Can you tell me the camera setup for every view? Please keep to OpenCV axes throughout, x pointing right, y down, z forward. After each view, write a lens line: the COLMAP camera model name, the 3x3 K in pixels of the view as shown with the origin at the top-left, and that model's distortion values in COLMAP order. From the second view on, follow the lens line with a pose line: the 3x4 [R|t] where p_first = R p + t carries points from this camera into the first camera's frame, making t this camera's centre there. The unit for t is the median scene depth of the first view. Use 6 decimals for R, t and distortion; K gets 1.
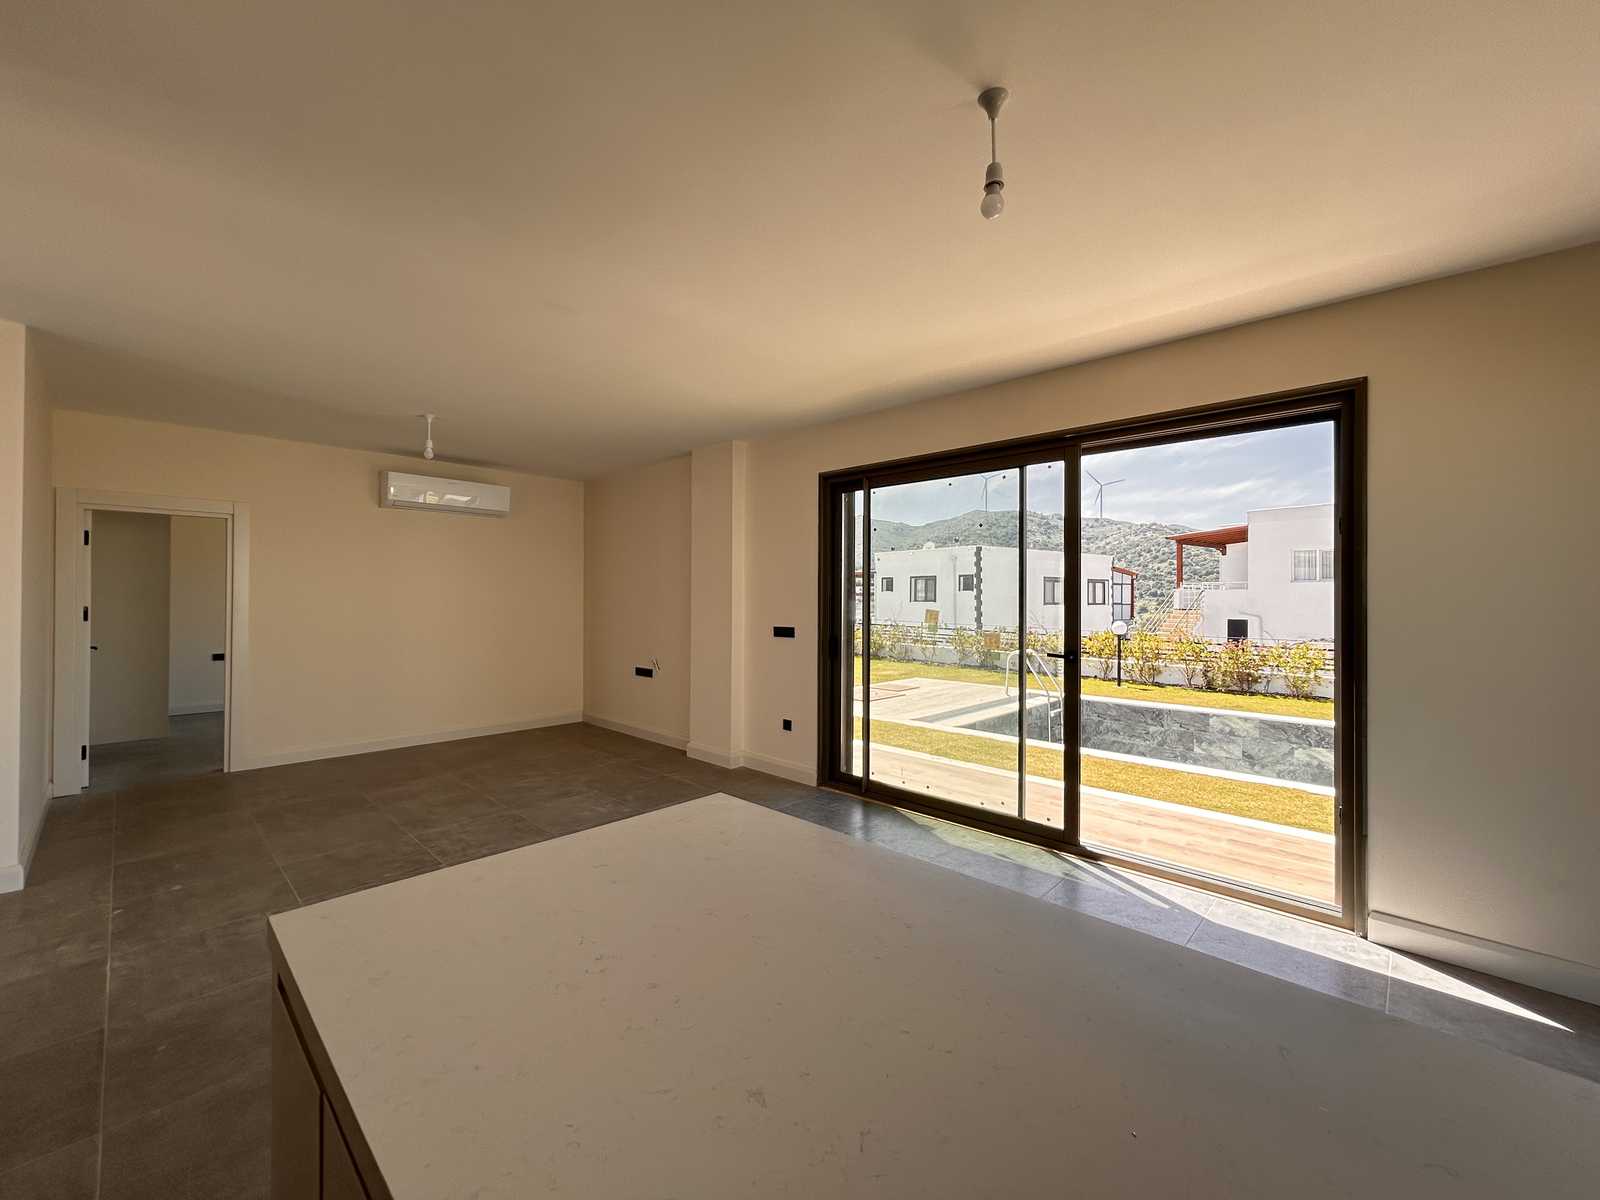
lens RADIAL K [[650.2, 0, 796.9], [0, 650.2, 592.9], [0, 0, 1]] dist [-0.001751, 0.000694]
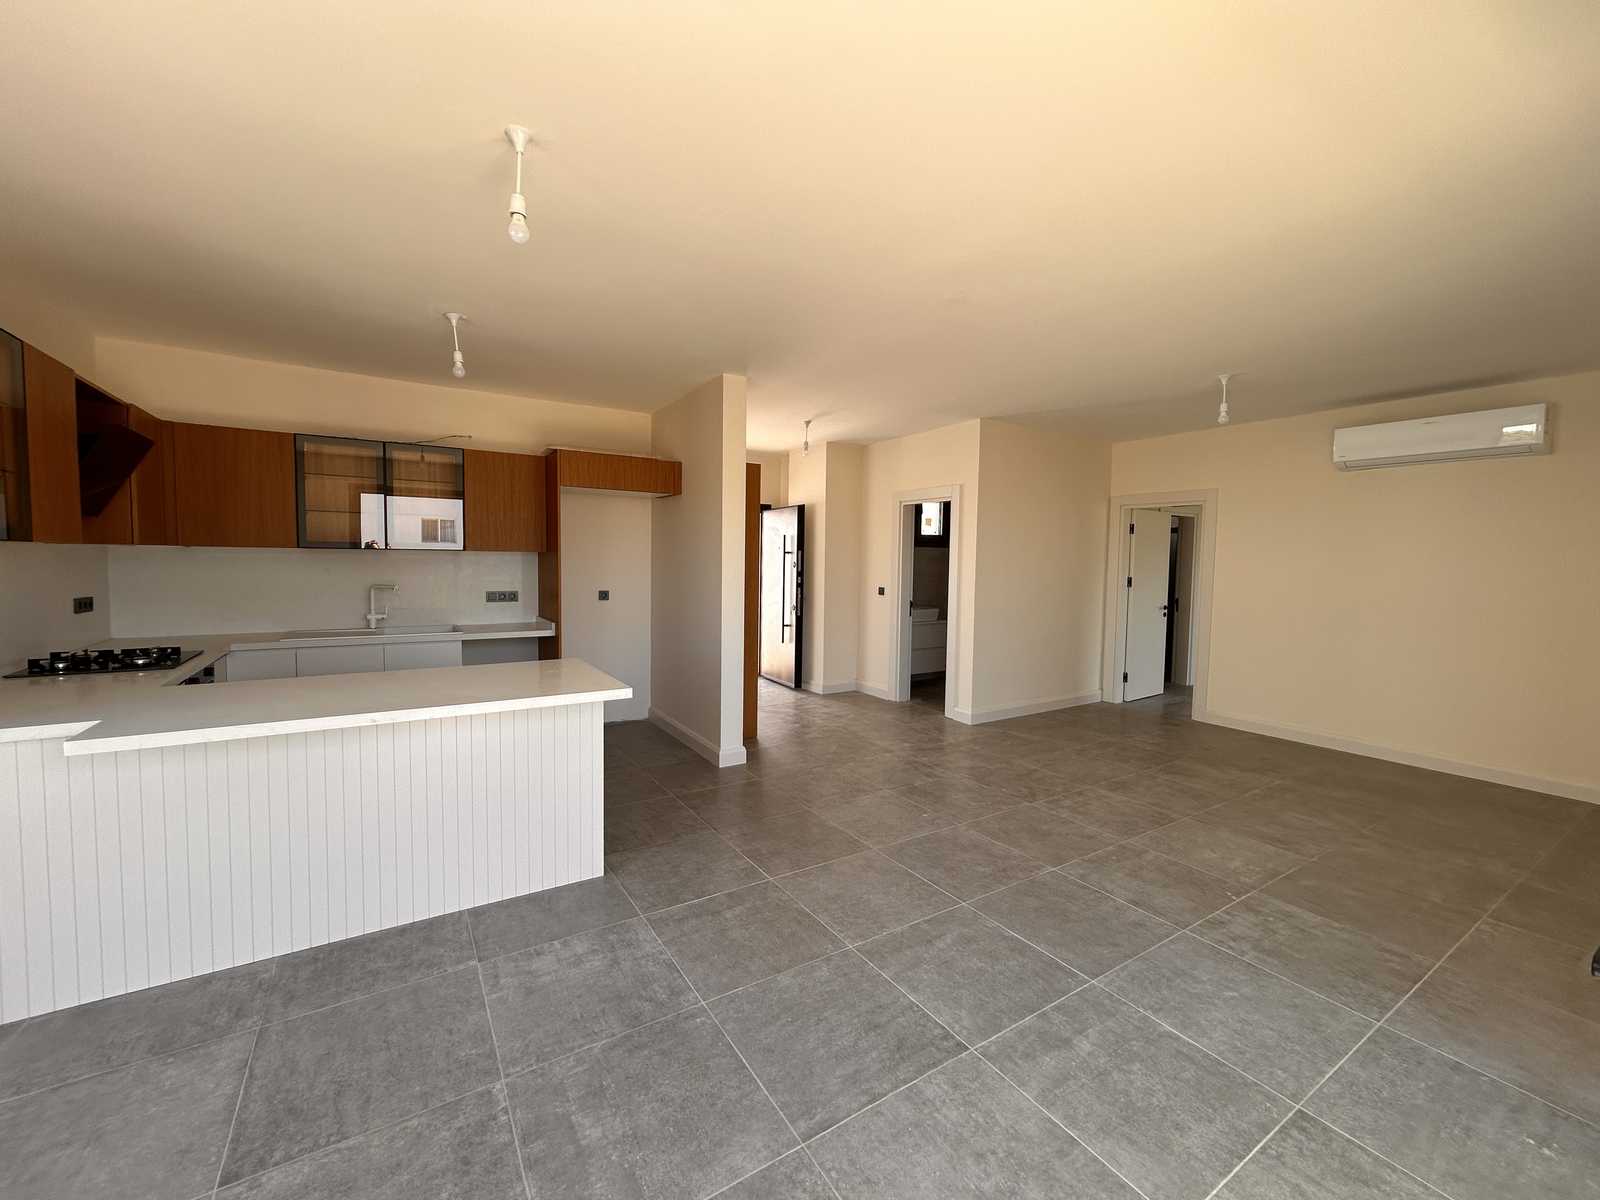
lens RADIAL K [[650.2, 0, 801.5], [0, 650.2, 588.0], [0, 0, 1]] dist [-0.001751, 0.000694]
pose [[-0.226730, 0.038536, -0.973195, 0.438142], [-0.010731, 0.999057, 0.042060, -0.005385], [0.973899, 0.019979, -0.226103, 0.575774]]
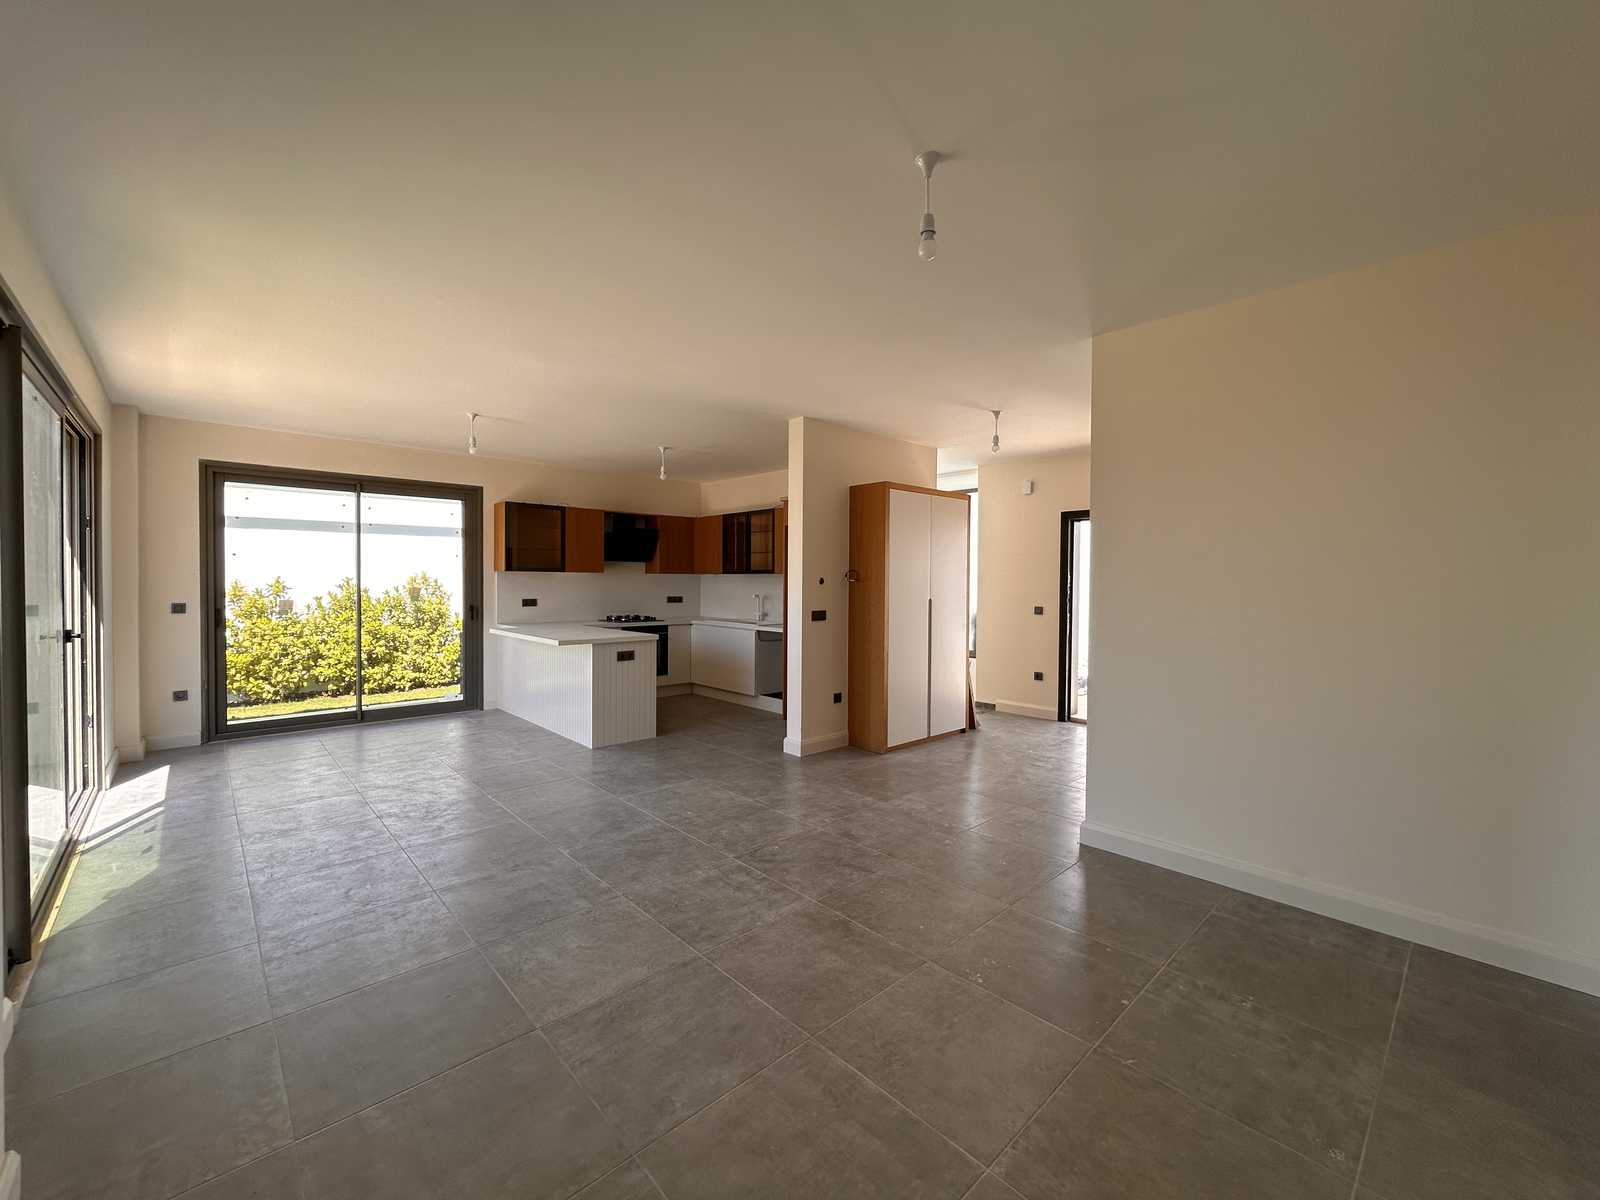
lens RADIAL K [[650.2, 0, 796.7], [0, 650.2, 596.1], [0, 0, 1]] dist [-0.001751, 0.000694]
pose [[-0.998539, -0.012068, 0.052671, -0.460445], [-0.011187, 0.999793, 0.016997, 0.009030], [-0.052866, 0.016383, -0.998467, 1.307809]]
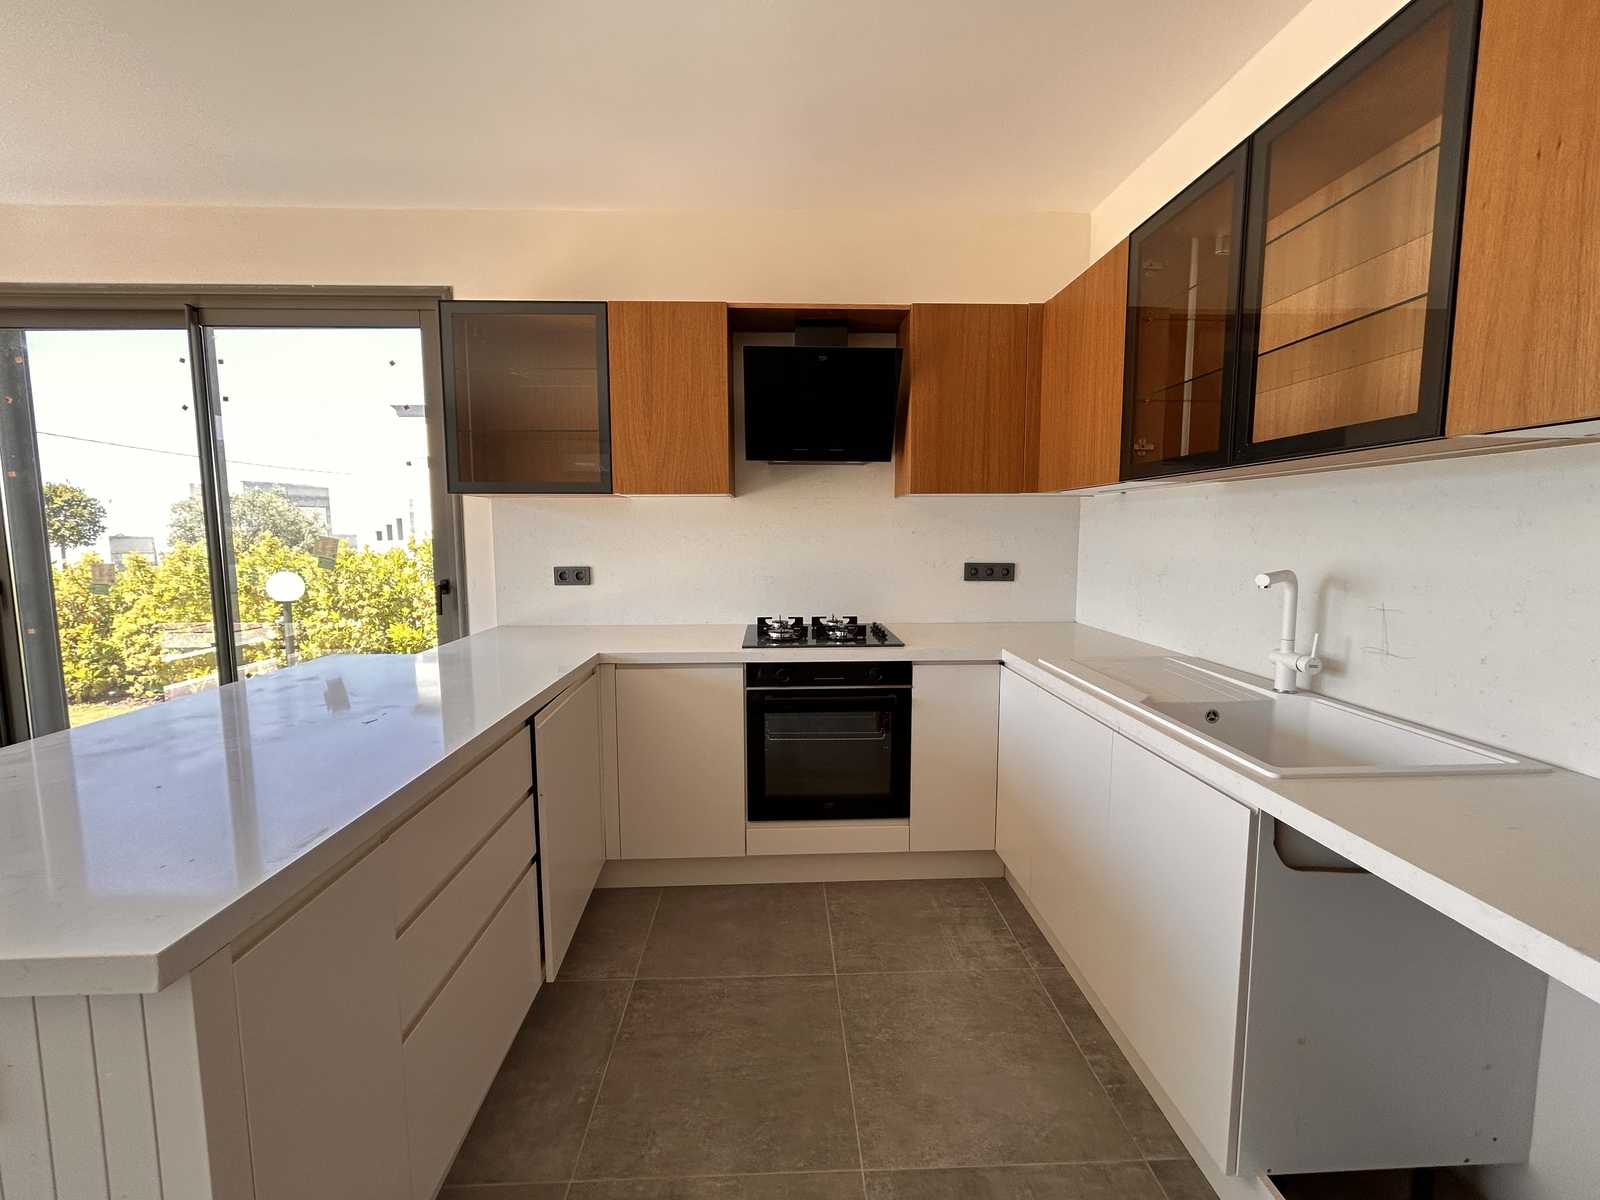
lens RADIAL K [[650.2, 0, 801.6], [0, 650.2, 598.6], [0, 0, 1]] dist [-0.001751, 0.000694]
pose [[-0.724319, -0.073632, 0.685522, -0.335759], [-0.003565, 0.994668, 0.103071, 0.014408], [-0.689456, 0.072212, -0.720719, 0.195381]]
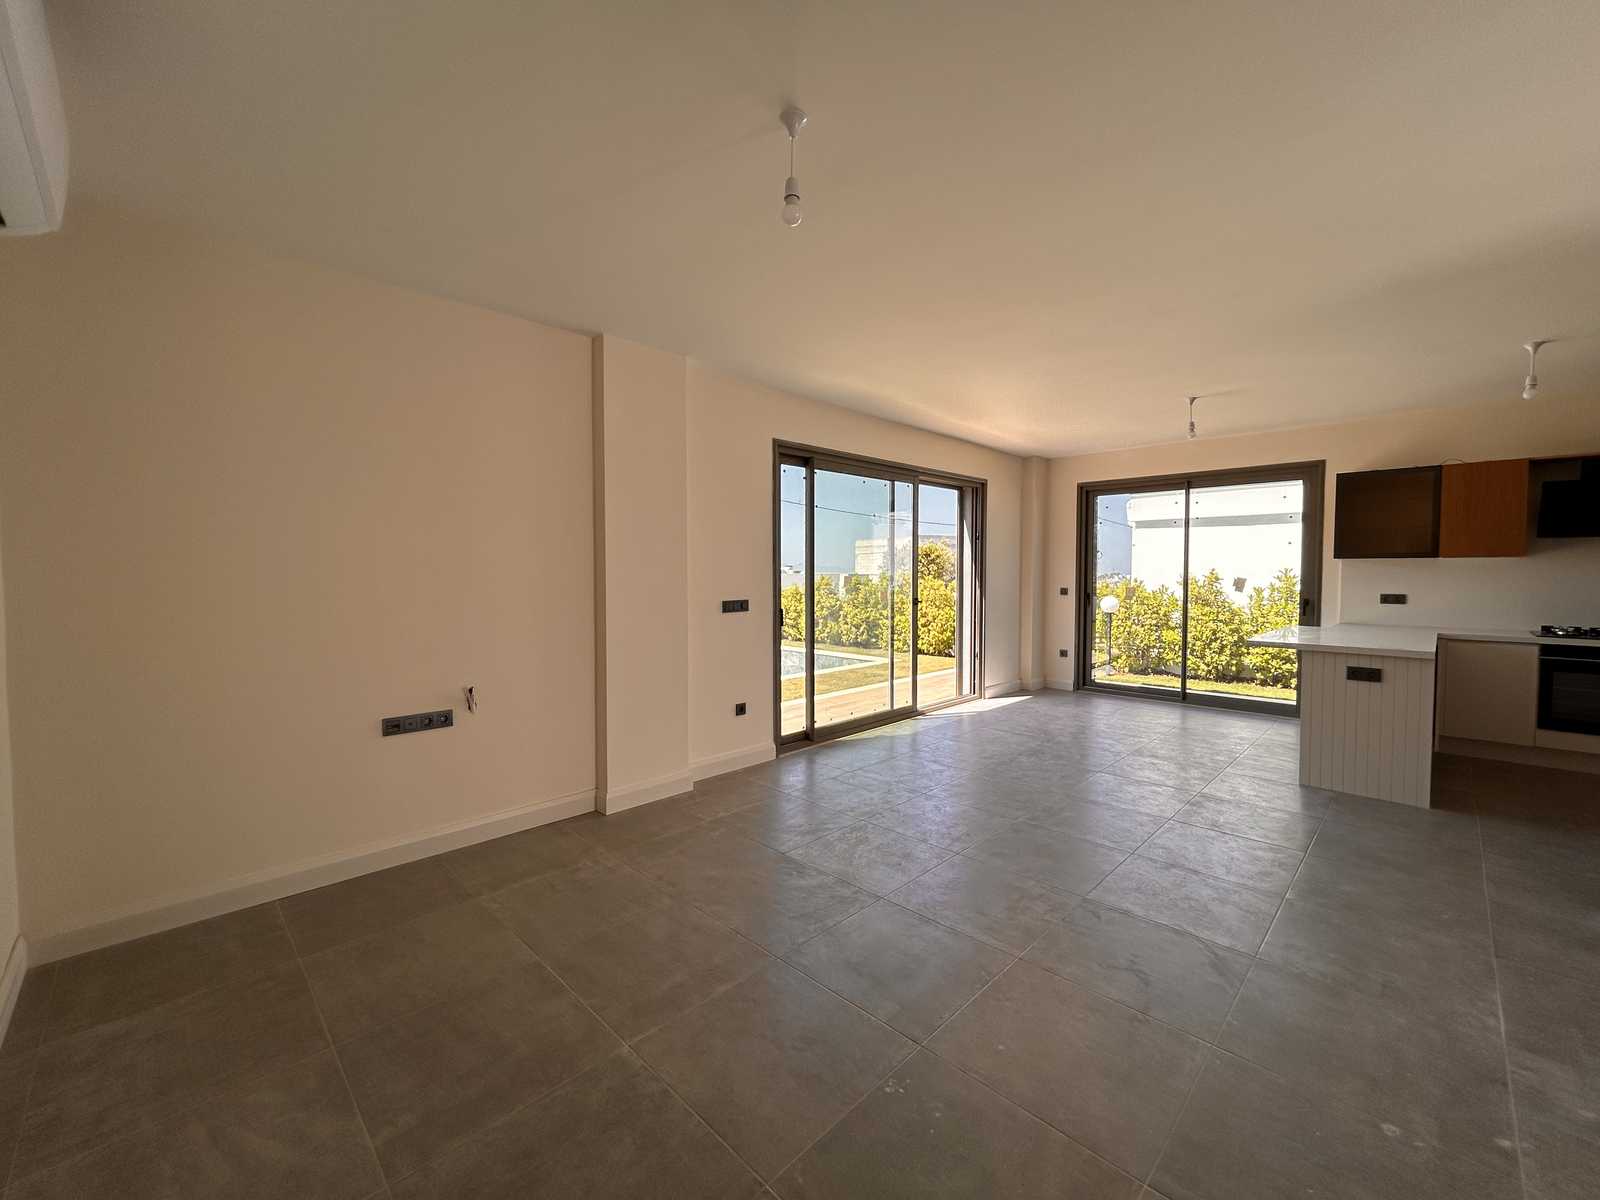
lens RADIAL K [[650.2, 0, 801.2], [0, 650.2, 596.1], [0, 0, 1]] dist [-0.001751, 0.000694]
pose [[0.008815, -0.042947, 0.999038, -0.894789], [-0.006381, 0.999055, 0.043004, 0.008547], [-0.999941, -0.006754, 0.008533, 0.903652]]
